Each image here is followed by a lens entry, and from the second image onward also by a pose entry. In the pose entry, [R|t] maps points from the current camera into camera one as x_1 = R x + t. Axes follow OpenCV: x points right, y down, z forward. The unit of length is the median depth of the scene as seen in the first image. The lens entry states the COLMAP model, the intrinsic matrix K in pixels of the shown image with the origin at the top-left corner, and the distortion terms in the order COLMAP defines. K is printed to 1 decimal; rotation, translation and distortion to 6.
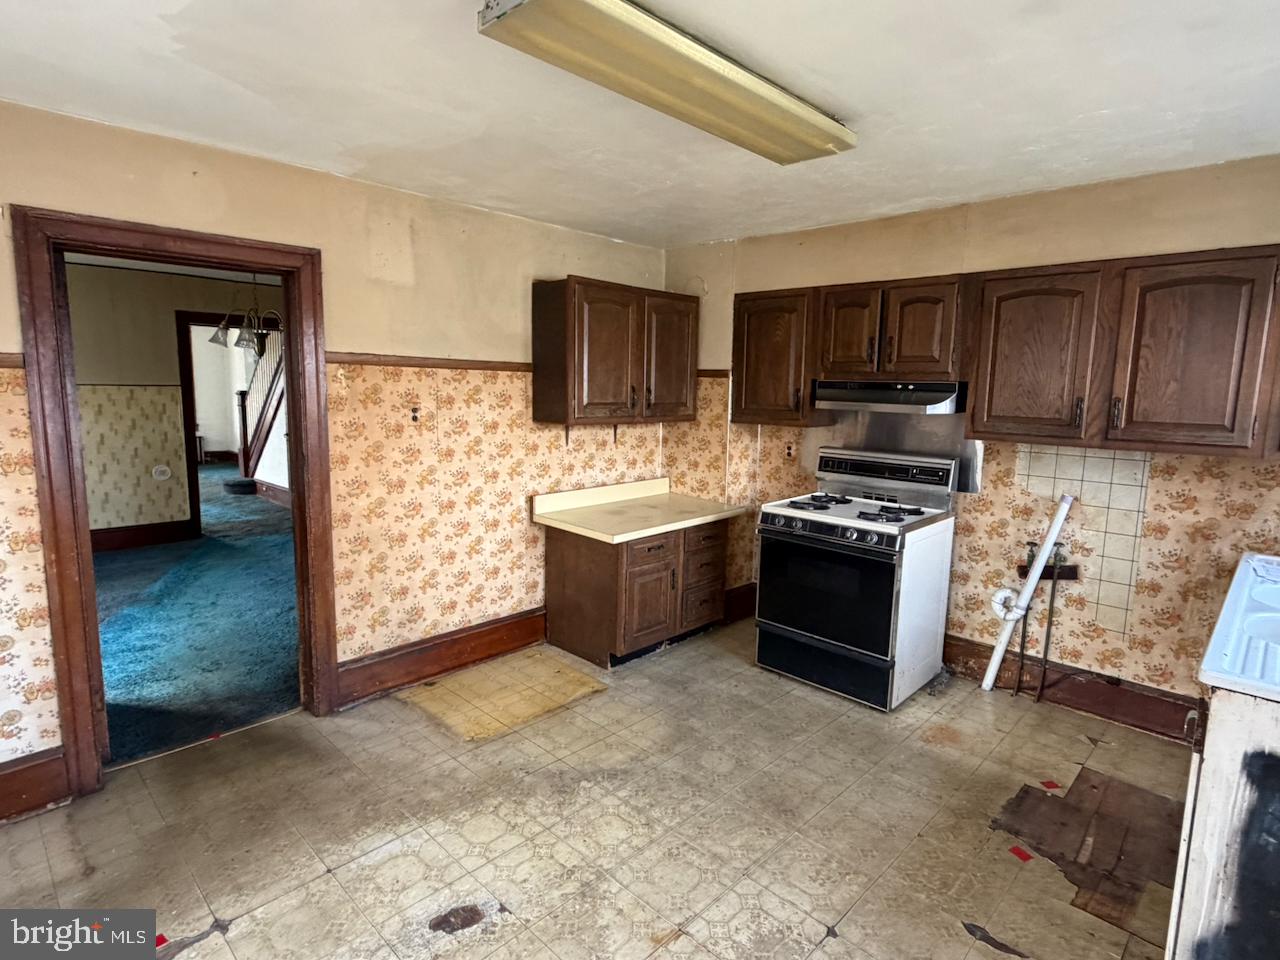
lens RADIAL K [[686.4, 0, 640.0], [0, 686.4, 480.0], [0, 0, 1]] dist [-0.000796, 0.000343]
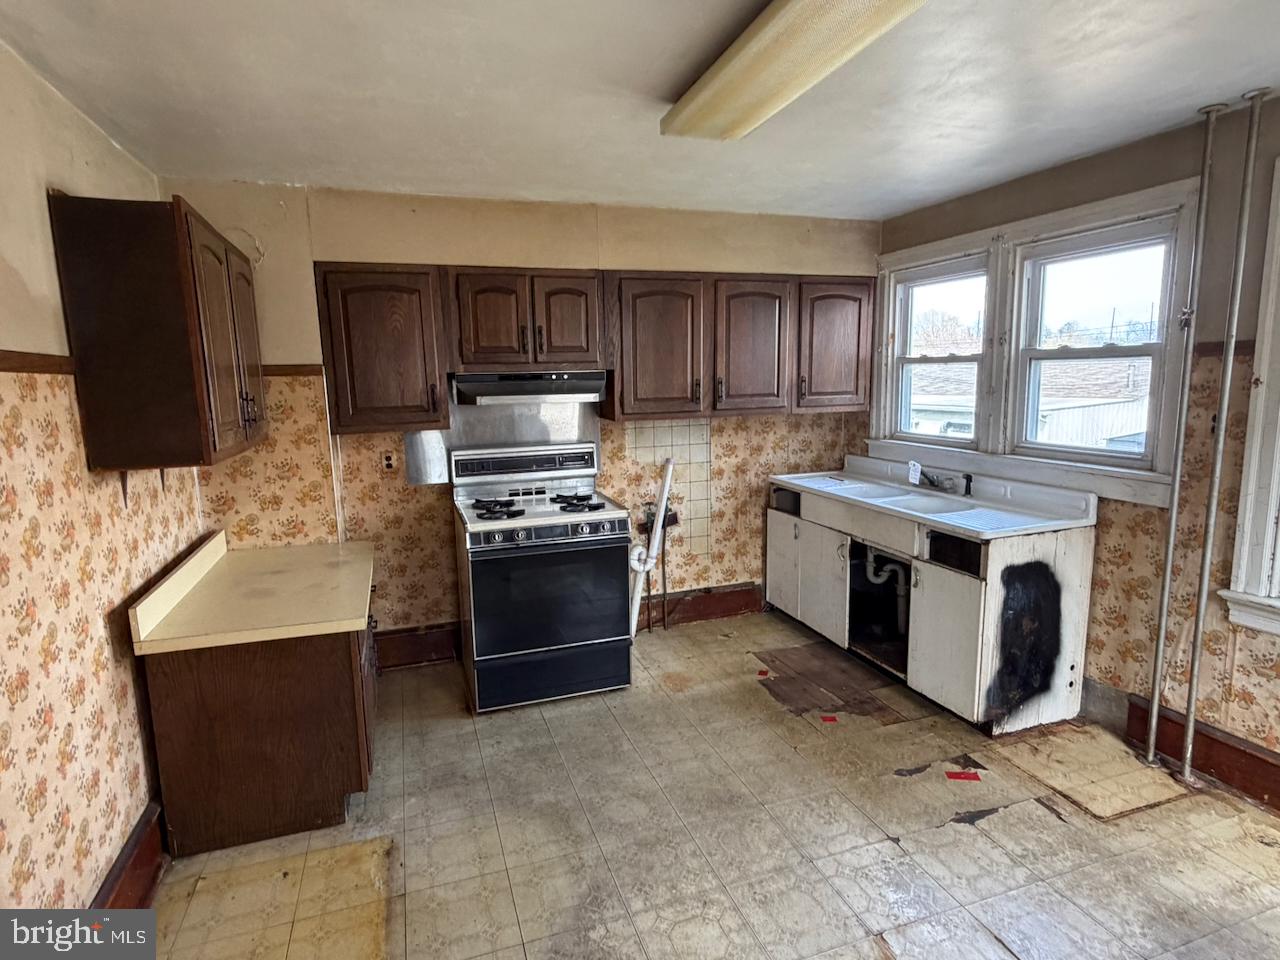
lens RADIAL K [[686.4, 0, 640.0], [0, 686.4, 480.0], [0, 0, 1]] dist [-0.000796, 0.000343]
pose [[0.445435, -0.166521, 0.879692, -0.483463], [0.159708, 0.981571, 0.104937, -0.075780], [-0.880955, 0.093751, 0.463820, 0.452740]]
